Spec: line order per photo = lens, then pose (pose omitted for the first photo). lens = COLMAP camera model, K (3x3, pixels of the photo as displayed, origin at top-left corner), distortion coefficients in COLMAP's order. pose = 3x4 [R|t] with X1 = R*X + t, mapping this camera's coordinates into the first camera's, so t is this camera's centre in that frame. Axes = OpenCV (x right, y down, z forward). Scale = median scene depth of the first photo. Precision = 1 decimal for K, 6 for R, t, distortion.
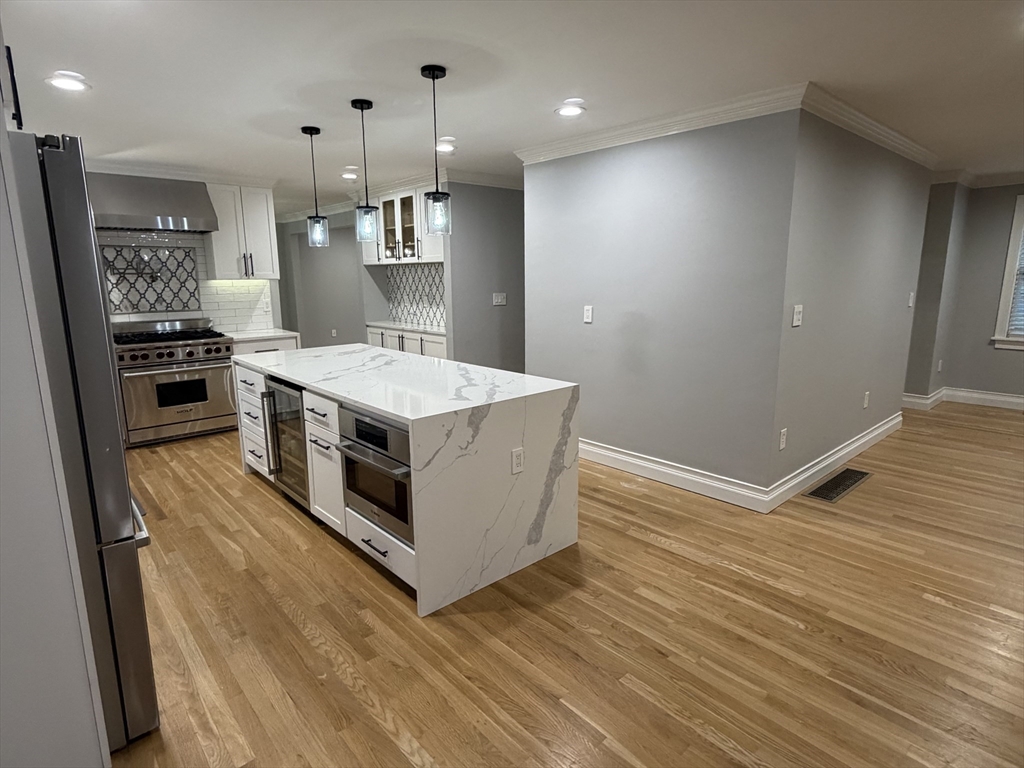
lens RADIAL K [[547.2, 0, 518.3], [0, 547.2, 377.2], [0, 0, 1]] dist [-0.000506, -0.000399]
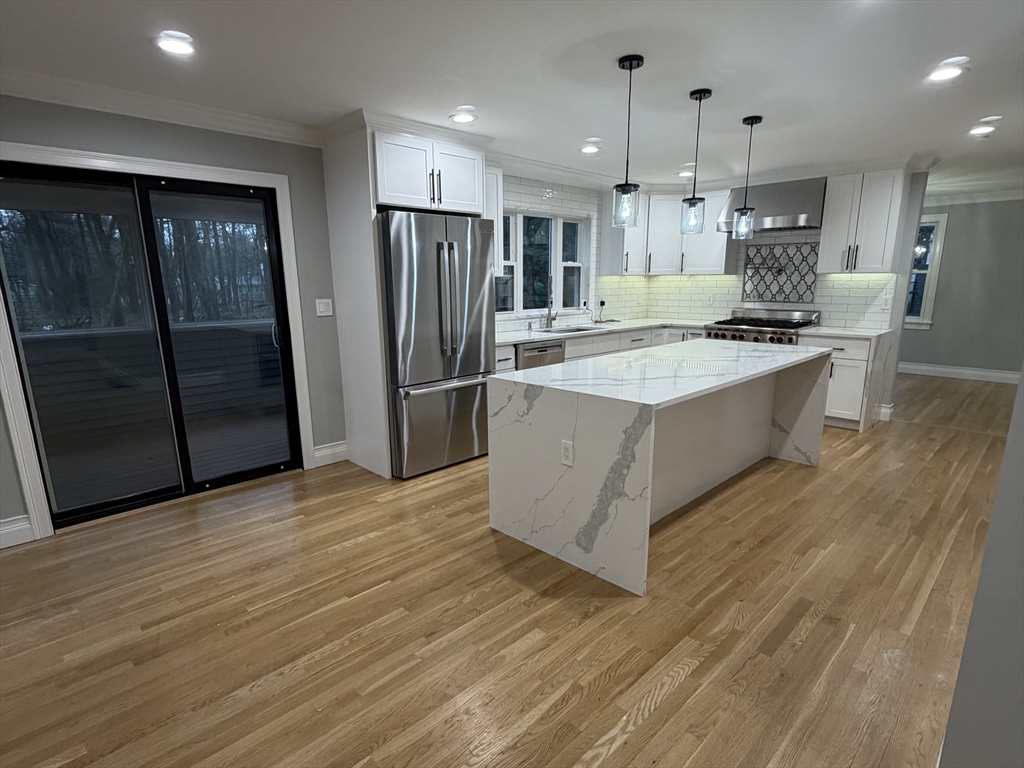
lens RADIAL K [[547.2, 0, 513.4], [0, 547.2, 401.4], [0, 0, 1]] dist [-0.000506, -0.000399]
pose [[0.049406, 0.227925, -0.972424, 0.685908], [-0.178452, 0.959961, 0.215937, -0.100085], [0.982708, 0.162862, 0.088101, 0.575986]]
